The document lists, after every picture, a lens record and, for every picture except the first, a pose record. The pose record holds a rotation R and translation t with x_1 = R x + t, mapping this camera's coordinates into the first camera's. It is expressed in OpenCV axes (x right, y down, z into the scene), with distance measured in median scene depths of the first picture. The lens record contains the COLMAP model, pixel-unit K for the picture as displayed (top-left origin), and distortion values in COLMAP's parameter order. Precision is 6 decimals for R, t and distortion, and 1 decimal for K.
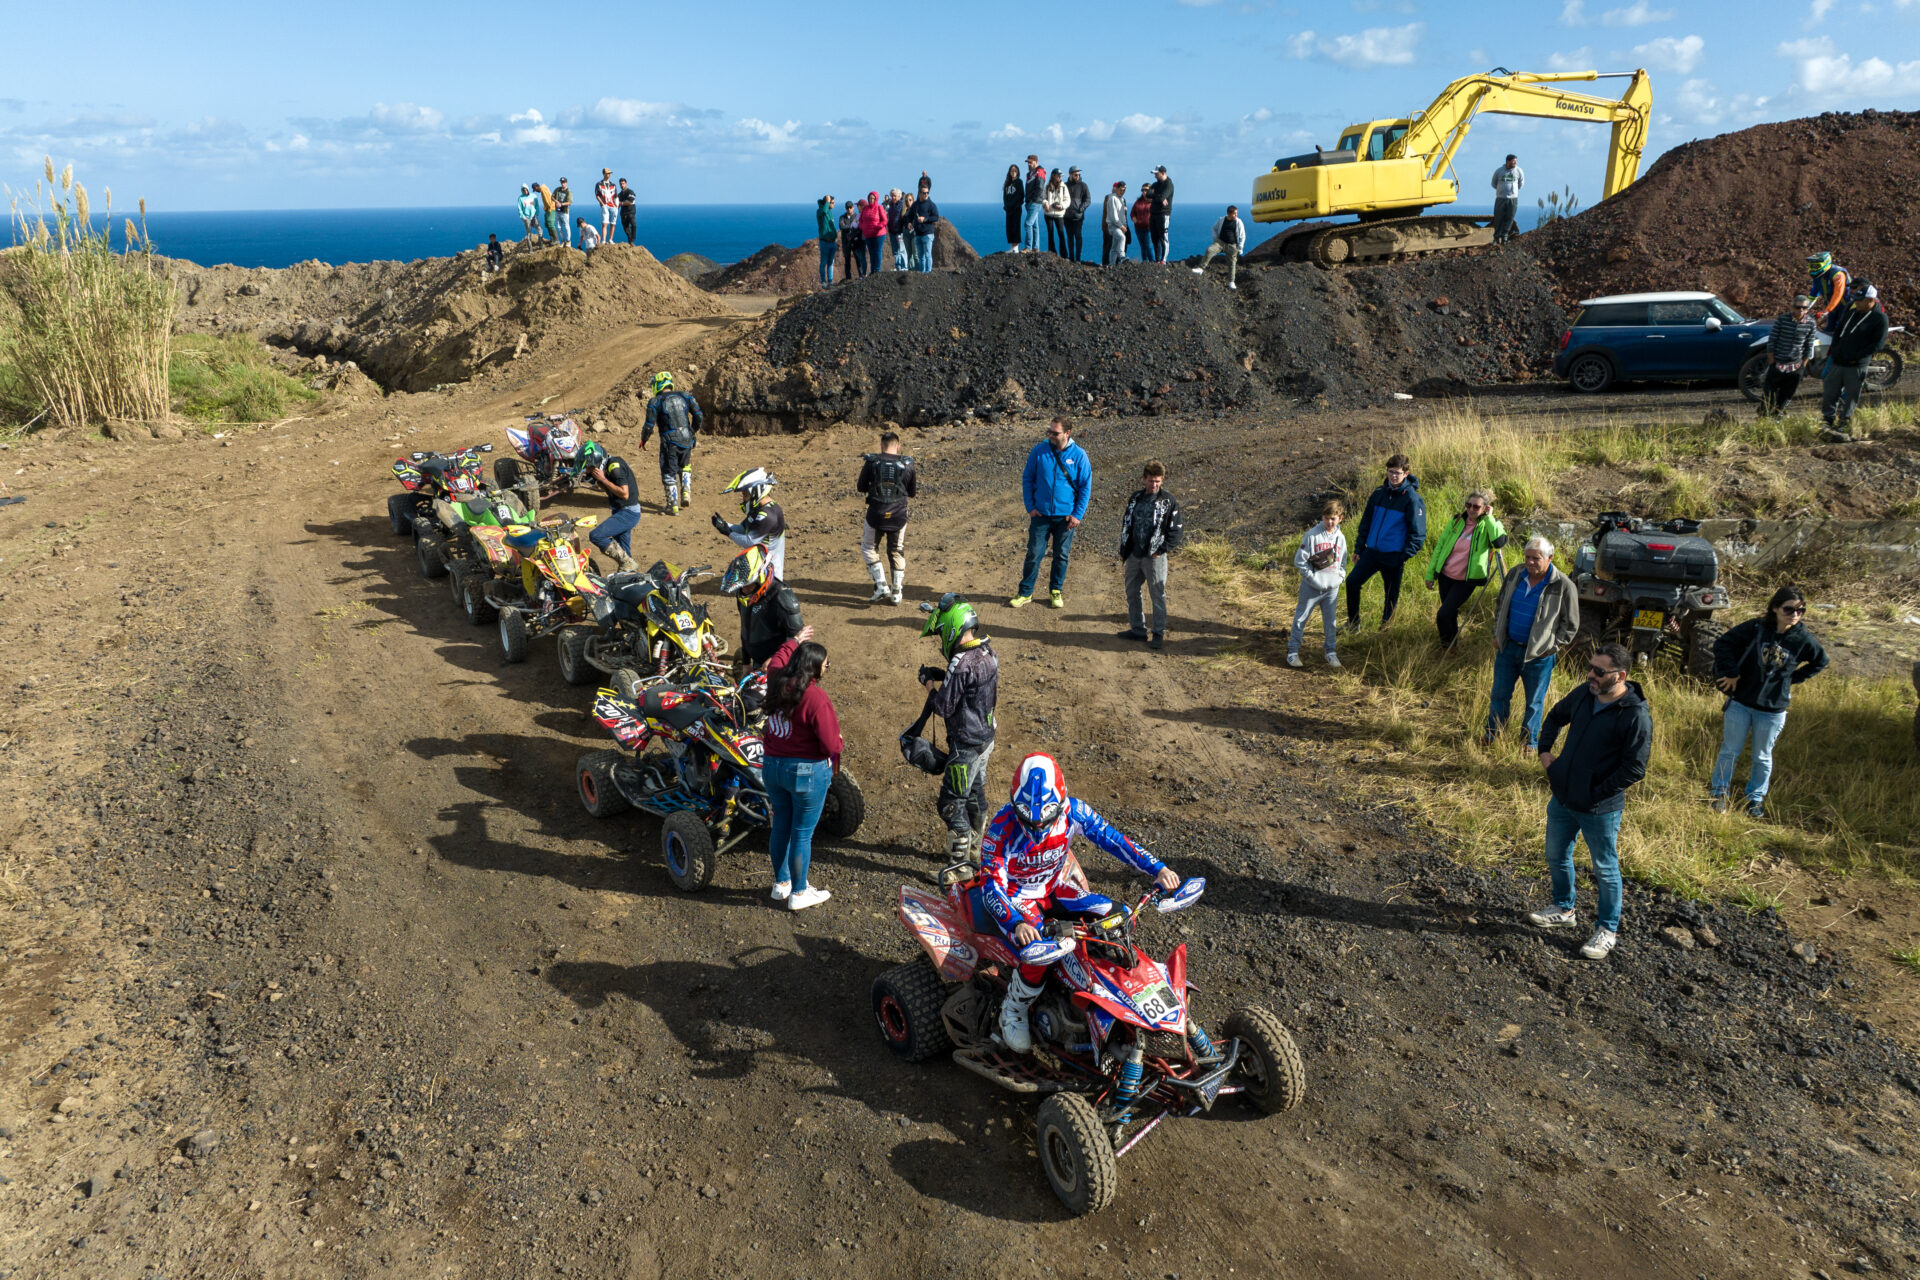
lens RADIAL K [[1316.7, 0, 989.4], [0, 1316.7, 657.7], [0, 0, 1]] dist [-0.023864, -0.014726]
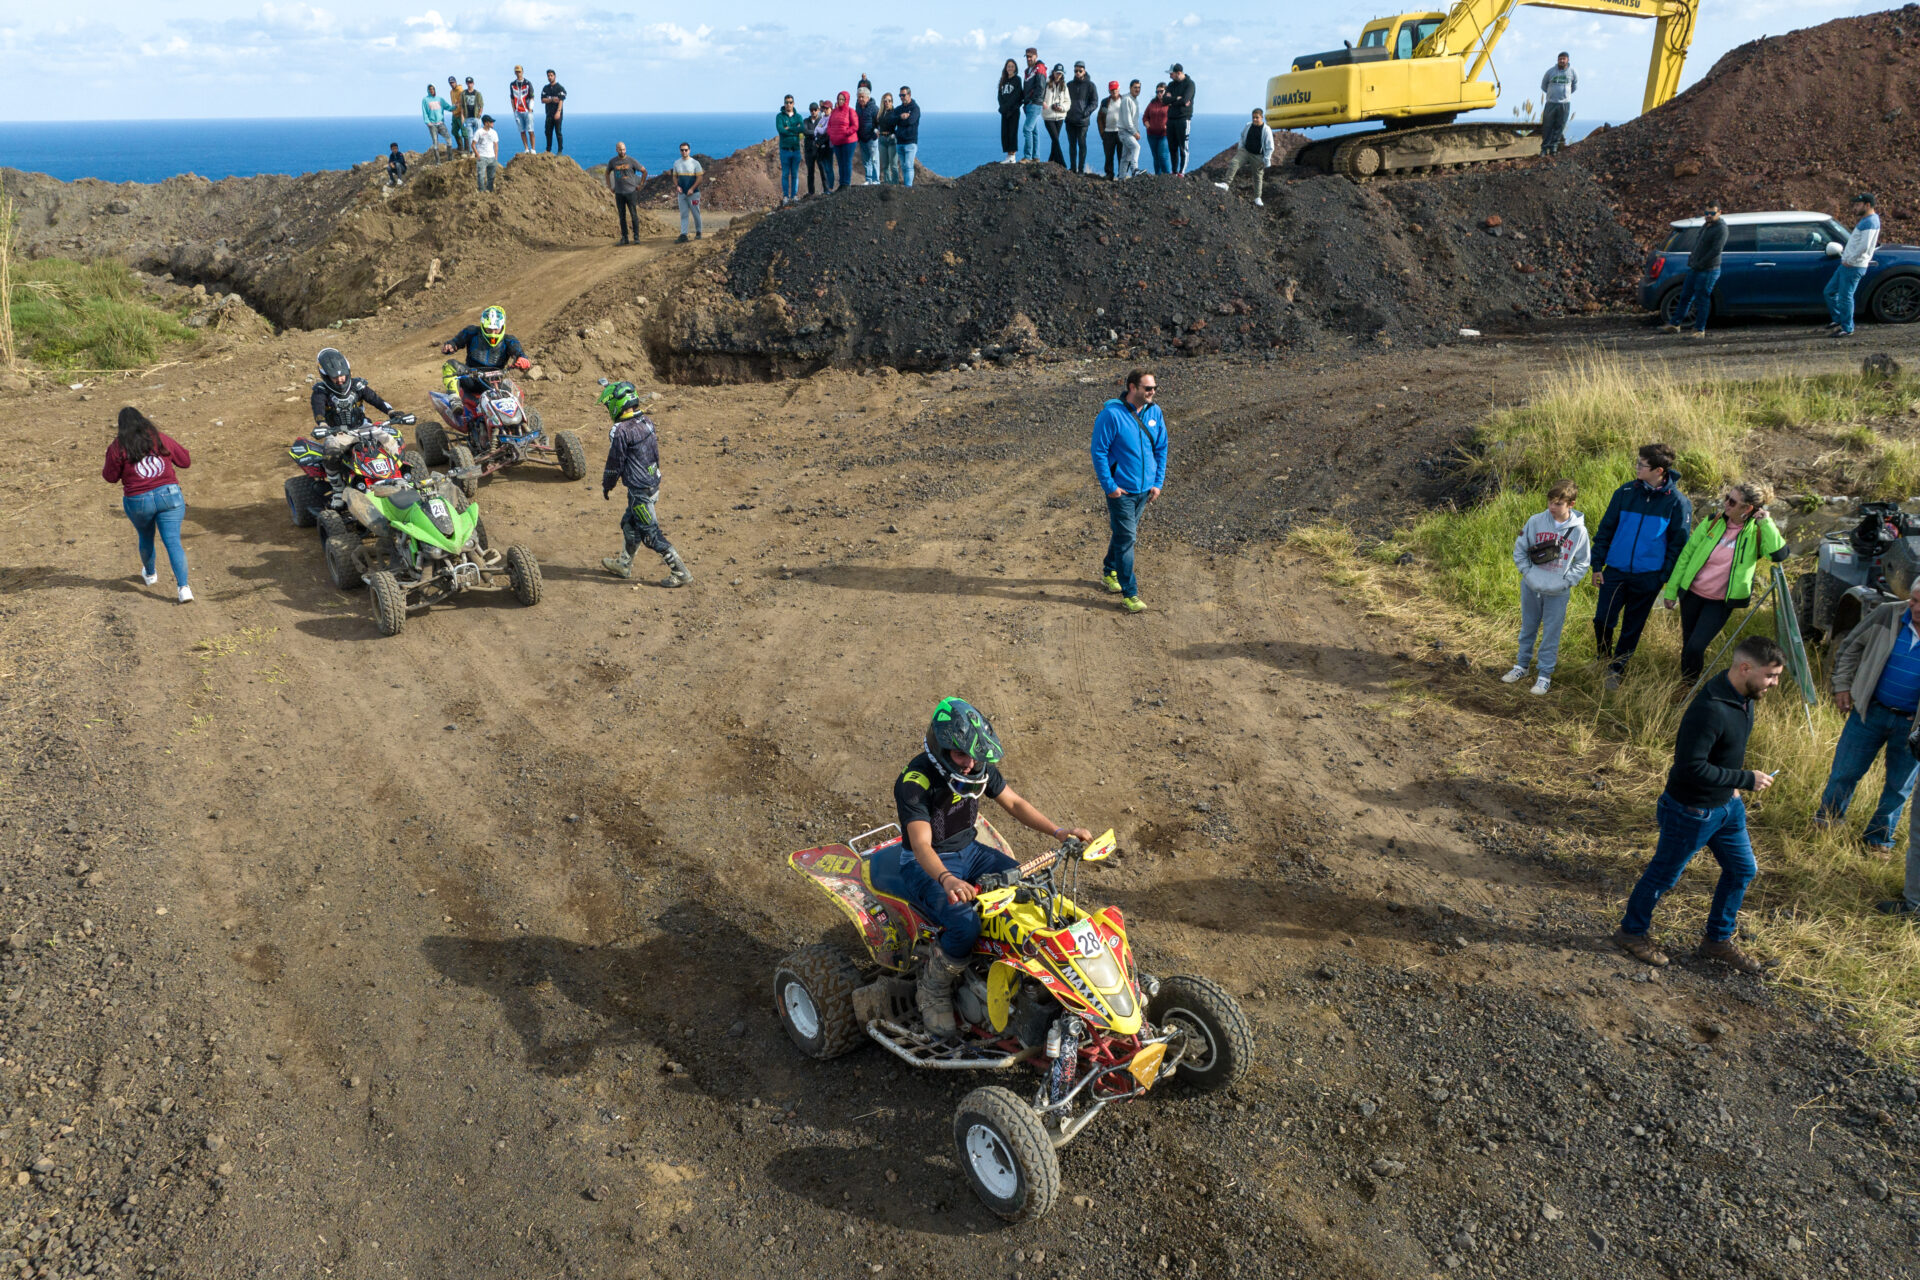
lens RADIAL K [[1317.0, 0, 977.5], [0, 1317.0, 670.1], [0, 0, 1]] dist [-0.042232, 0.016230]
pose [[0.998623, -0.017823, 0.049331, -0.056153], [0.014353, 0.997456, 0.069822, -0.038674], [-0.050450, -0.069018, 0.996339, 0.128341]]
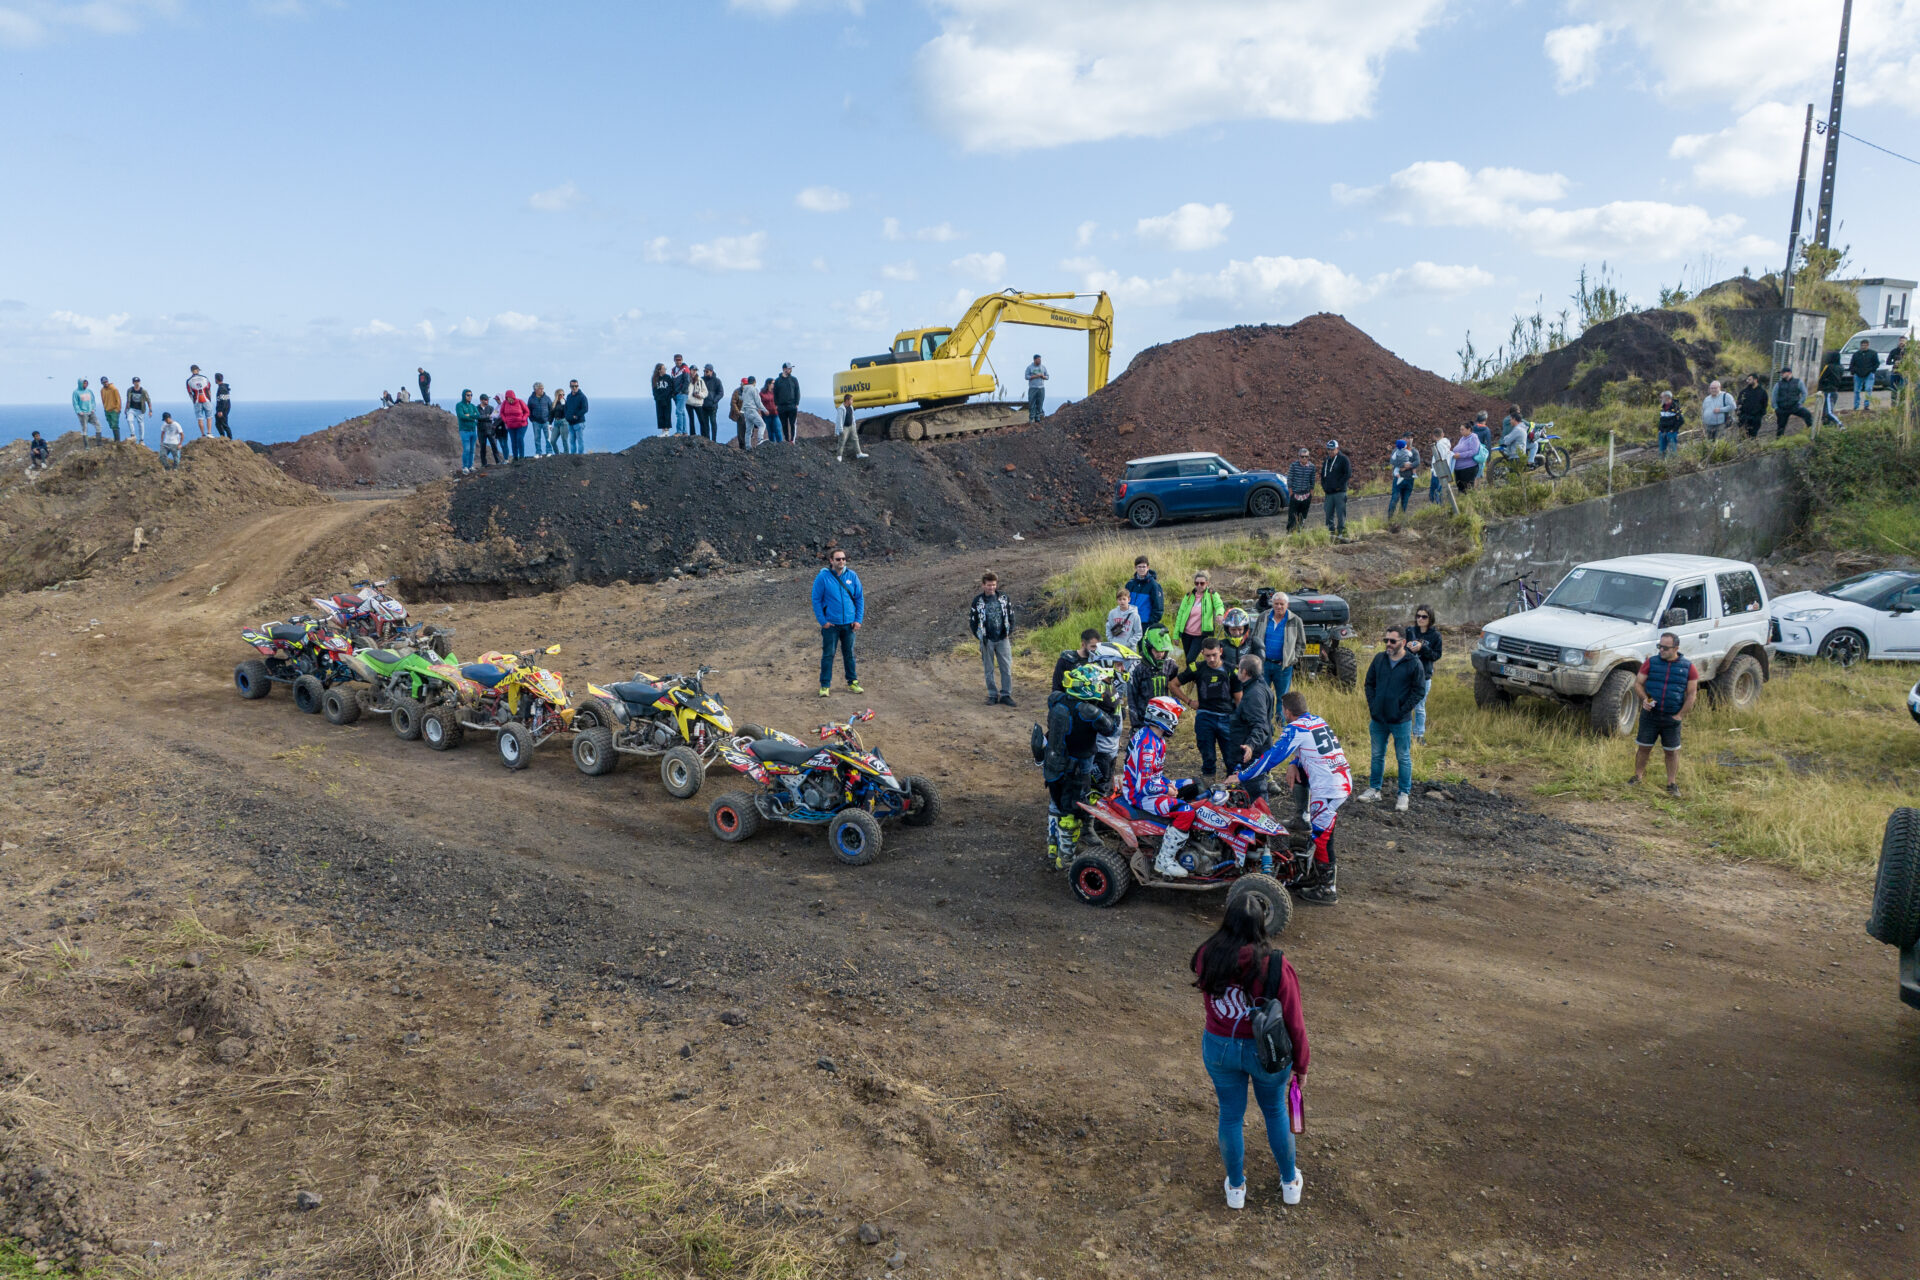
lens RADIAL K [[1330.8, 0, 951.5], [0, 1330.8, 650.4], [0, 0, 1]] dist [-0.031742, -0.004621]
pose [[0.916156, -0.078877, 0.392984, -0.241903], [0.134831, 0.983956, -0.116836, 0.047107], [-0.377464, 0.160027, 0.912093, -0.128786]]
